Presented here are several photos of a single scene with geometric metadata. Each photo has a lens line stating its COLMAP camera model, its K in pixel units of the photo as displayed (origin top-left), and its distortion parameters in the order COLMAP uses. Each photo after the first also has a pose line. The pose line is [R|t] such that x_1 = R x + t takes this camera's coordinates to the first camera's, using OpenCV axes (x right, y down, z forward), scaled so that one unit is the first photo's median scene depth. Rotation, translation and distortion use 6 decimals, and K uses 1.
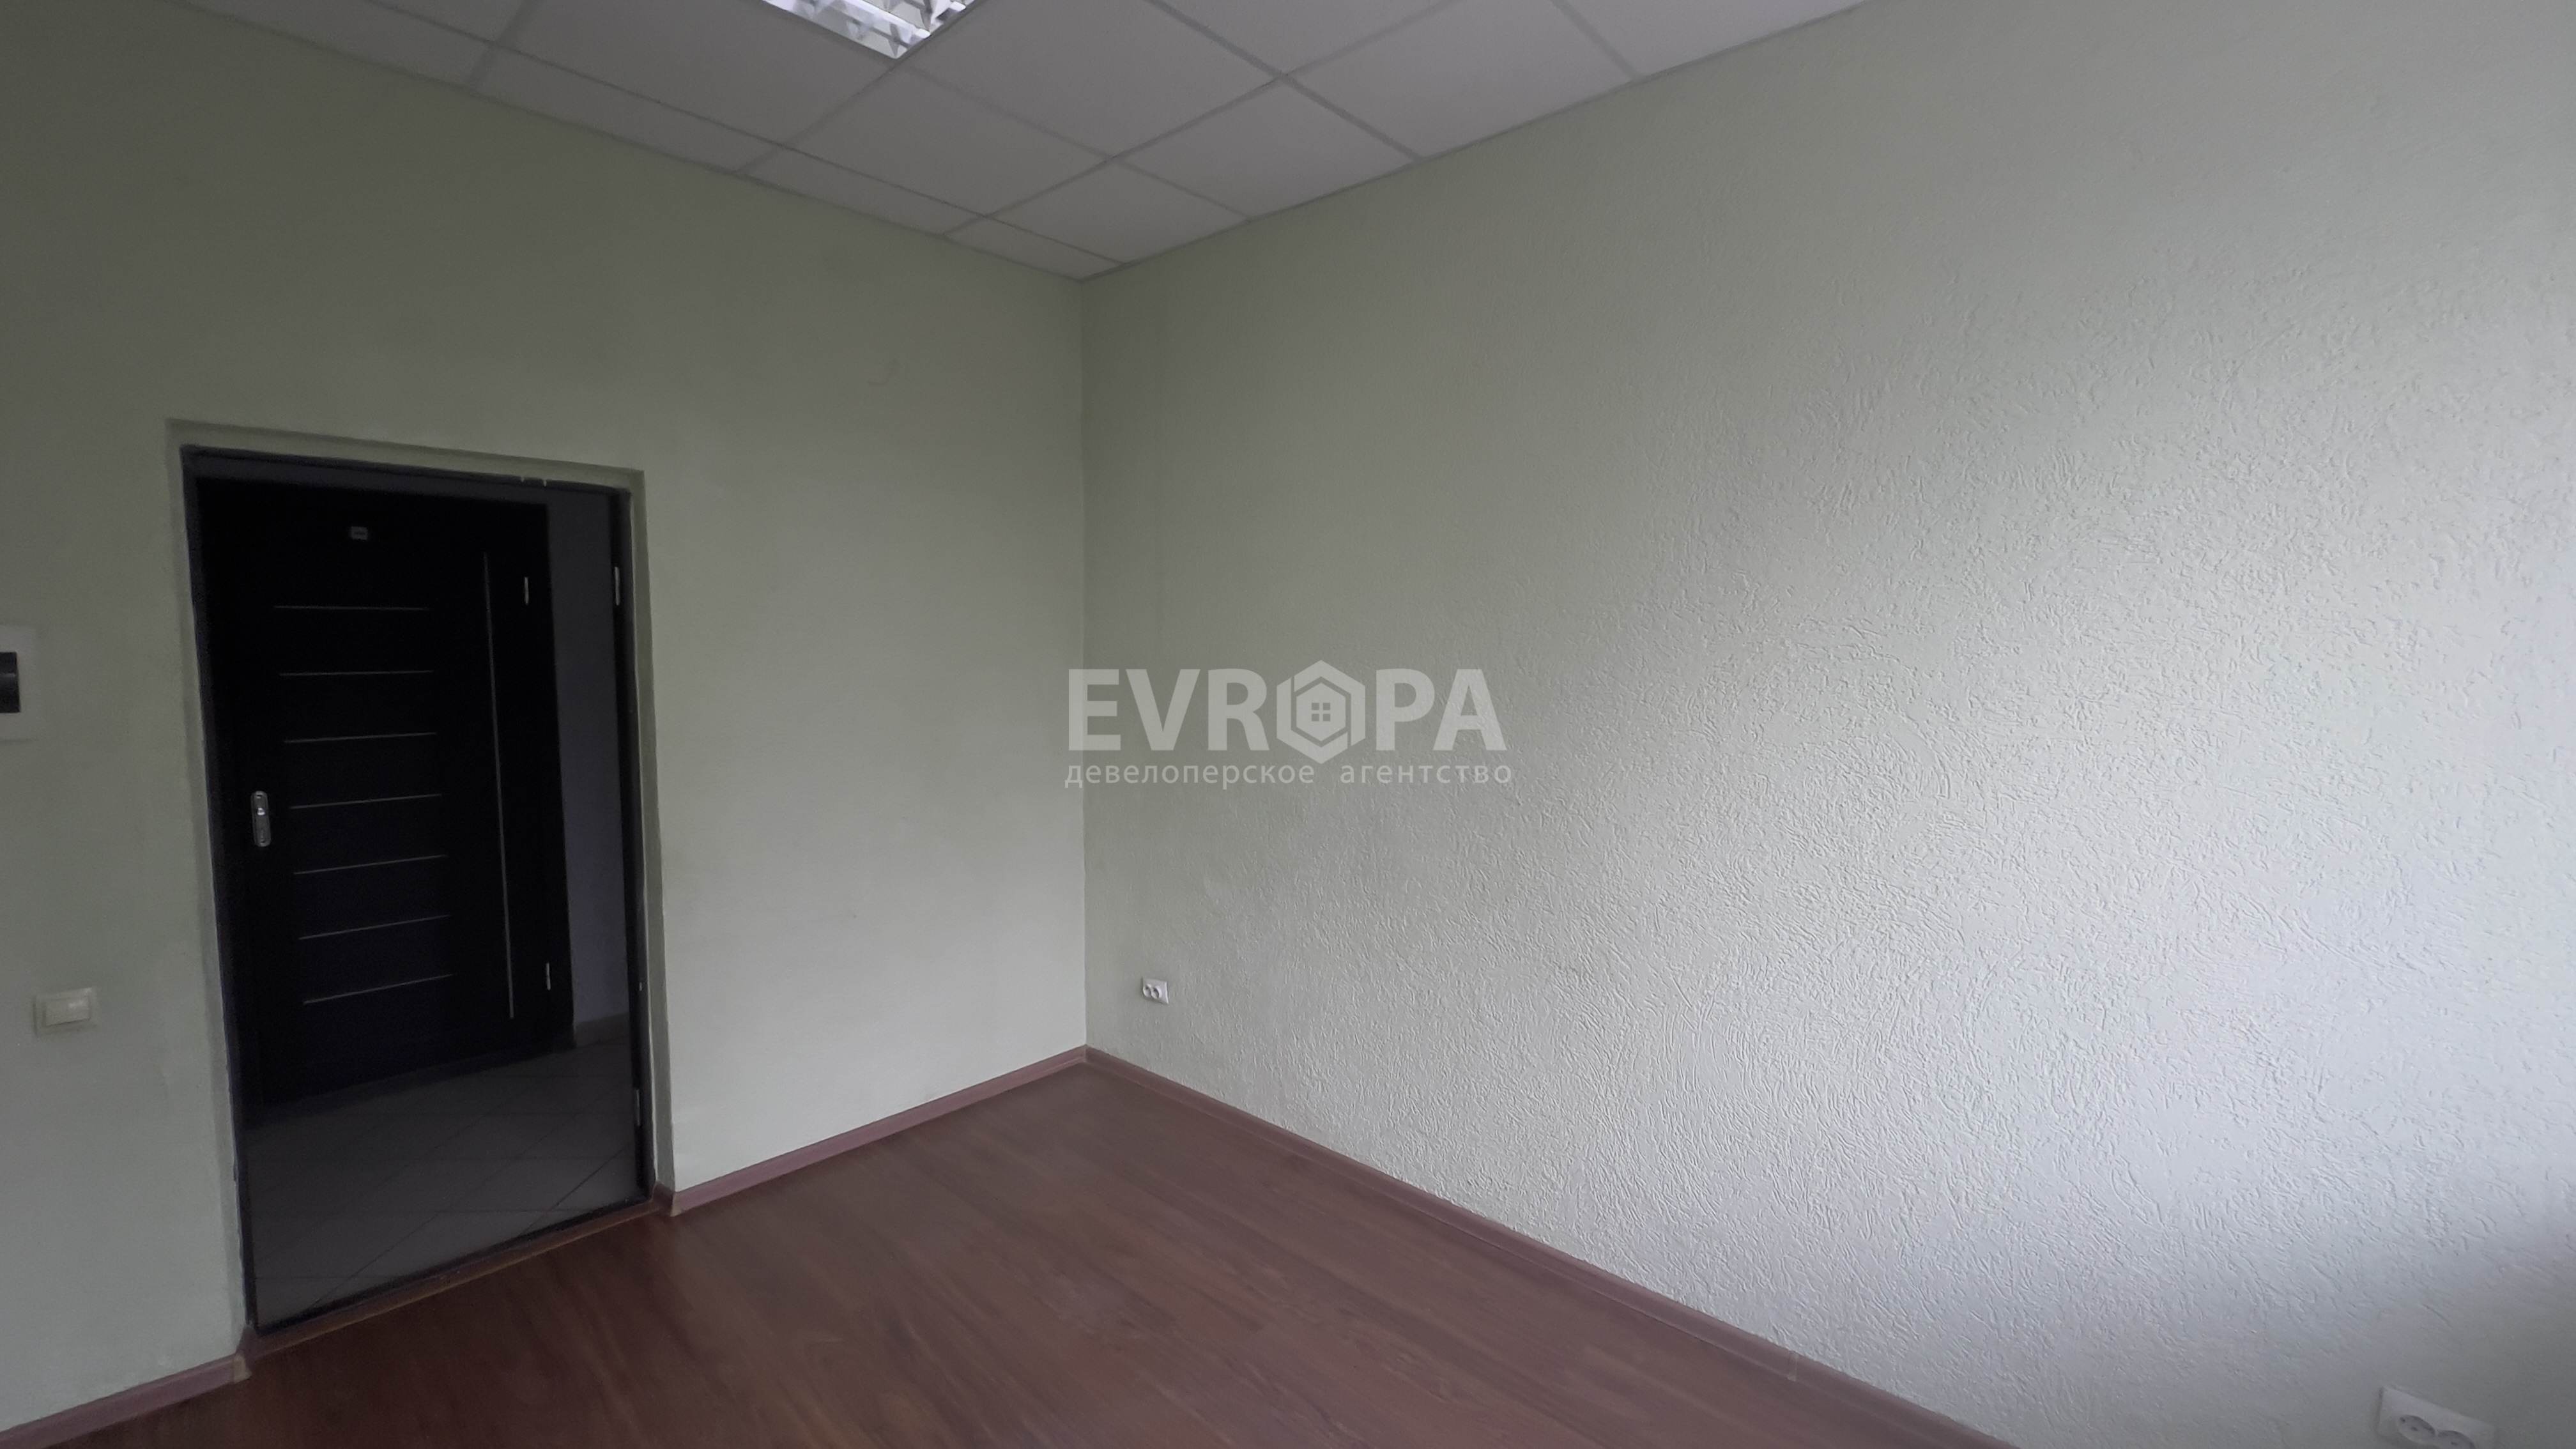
lens RADIAL K [[1034.8, 0, 1286.8], [0, 1034.8, 738.4], [0, 0, 1]] dist [0.001265, 0.000003]
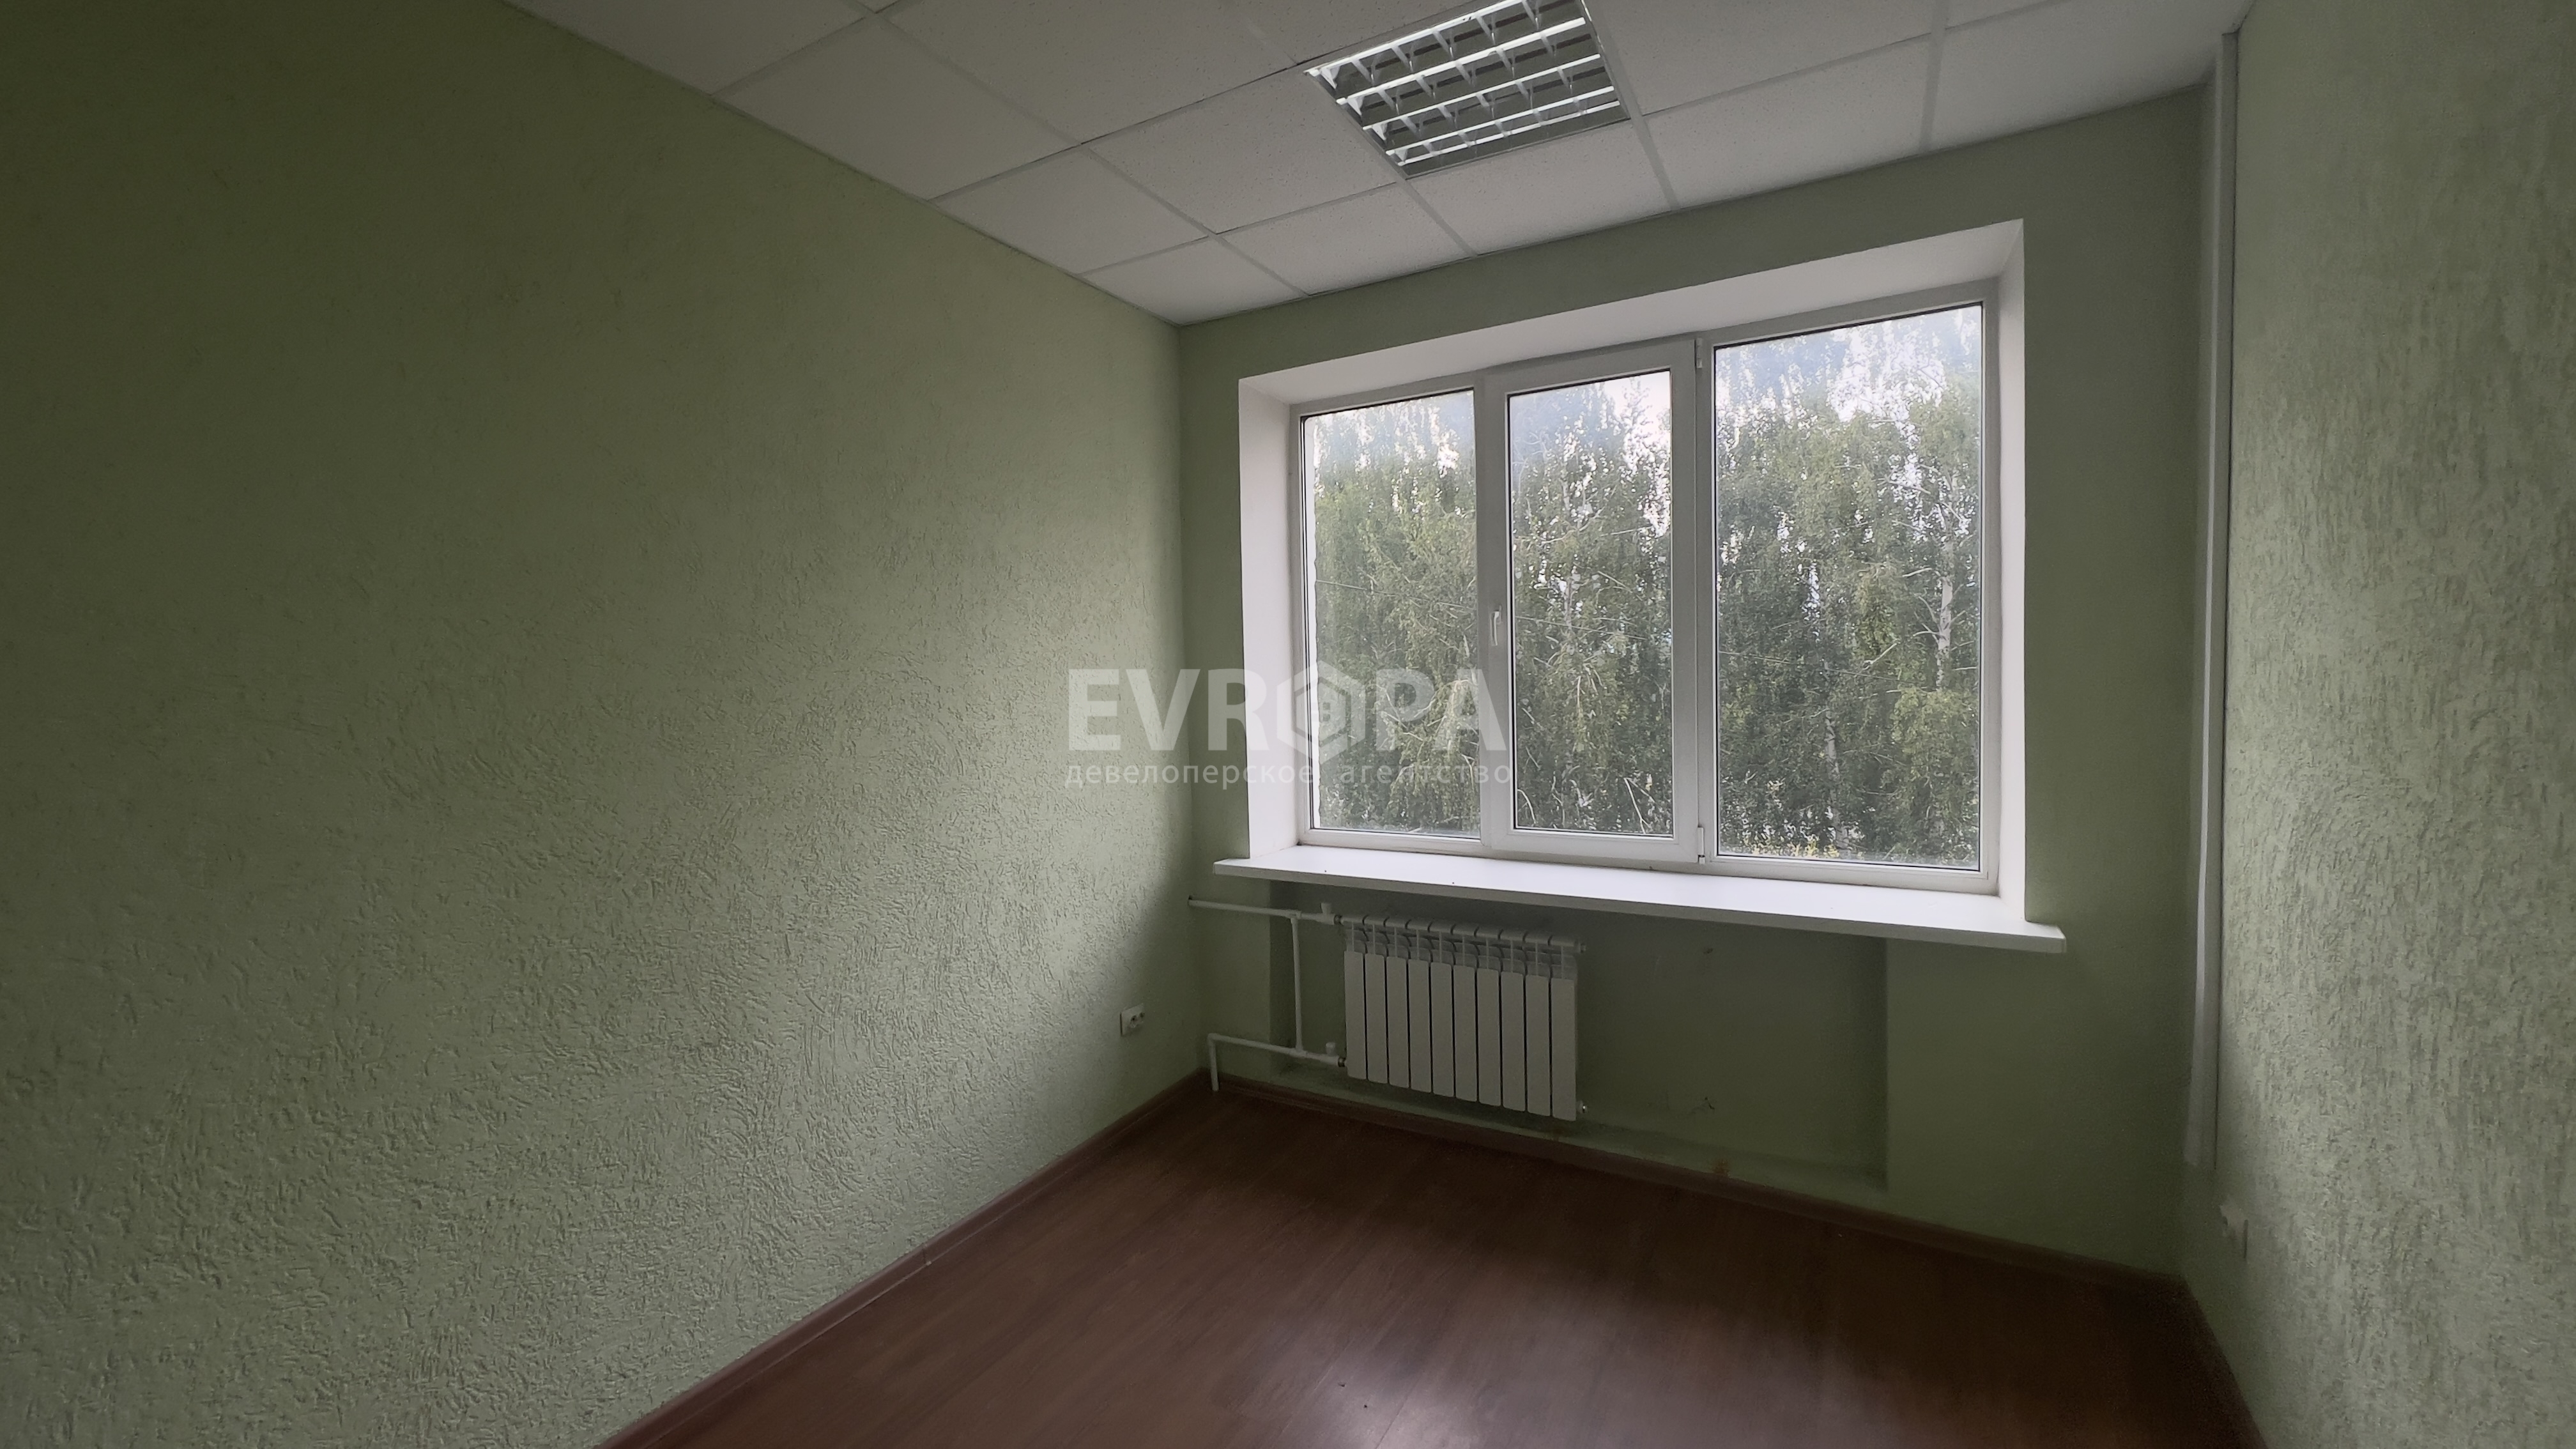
lens RADIAL K [[1034.8, 0, 1290.0], [0, 1034.8, 718.6], [0, 0, 1]] dist [0.001265, 0.000003]
pose [[-0.199608, -0.067778, 0.977529, -0.822626], [0.106770, 0.990161, 0.090456, -0.098130], [-0.974041, 0.122426, -0.190408, 0.791066]]
